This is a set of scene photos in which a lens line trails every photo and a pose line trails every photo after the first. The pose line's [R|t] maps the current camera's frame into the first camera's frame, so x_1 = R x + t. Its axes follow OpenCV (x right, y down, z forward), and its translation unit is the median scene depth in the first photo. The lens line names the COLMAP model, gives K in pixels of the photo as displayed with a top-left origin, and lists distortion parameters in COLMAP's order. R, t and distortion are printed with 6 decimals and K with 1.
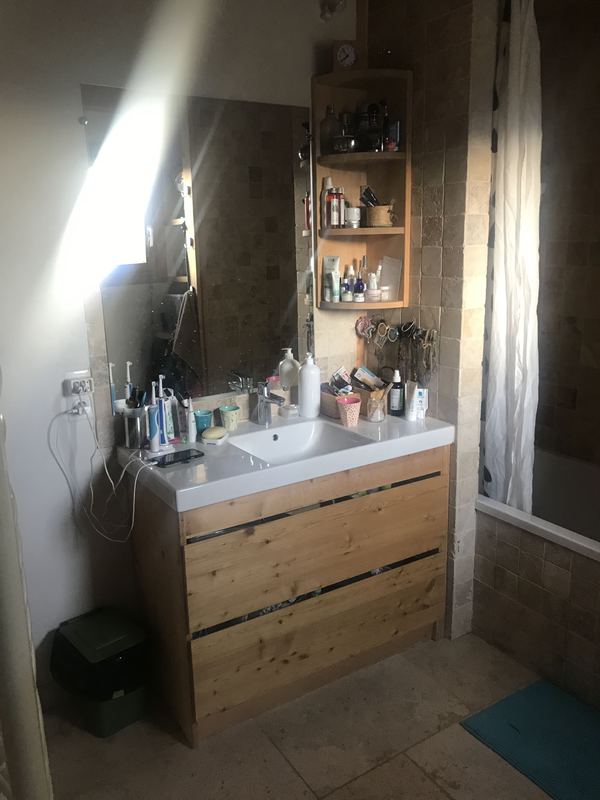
lens RADIAL K [[662.5, 0, 300.0], [0, 662.5, 400.0], [0, 0, 1]] dist [-0.008169, -0.008208]
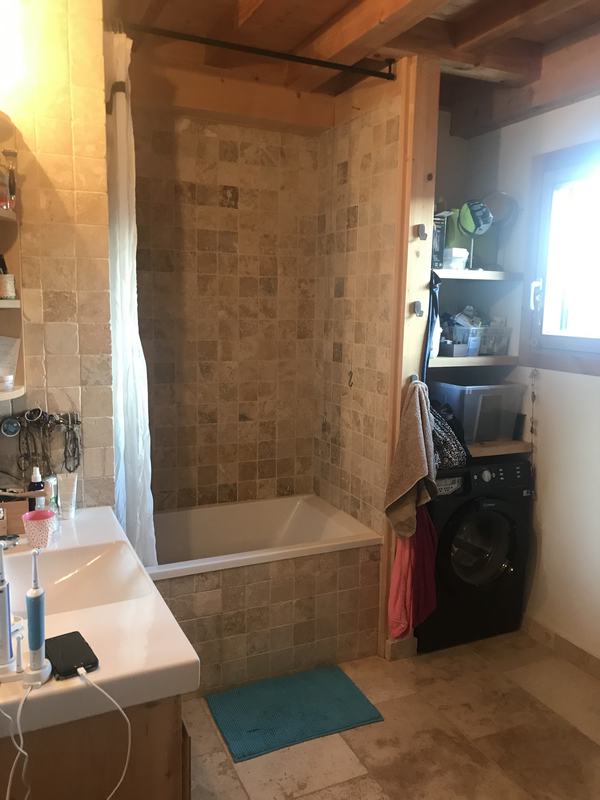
lens RADIAL K [[662.5, 0, 300.0], [0, 662.5, 400.0], [0, 0, 1]] dist [-0.008169, -0.008208]
pose [[0.126875, -0.116942, 0.985001, -0.670216], [0.215462, 0.972565, 0.087712, -0.138539], [-0.968235, 0.201102, 0.148591, 0.573160]]
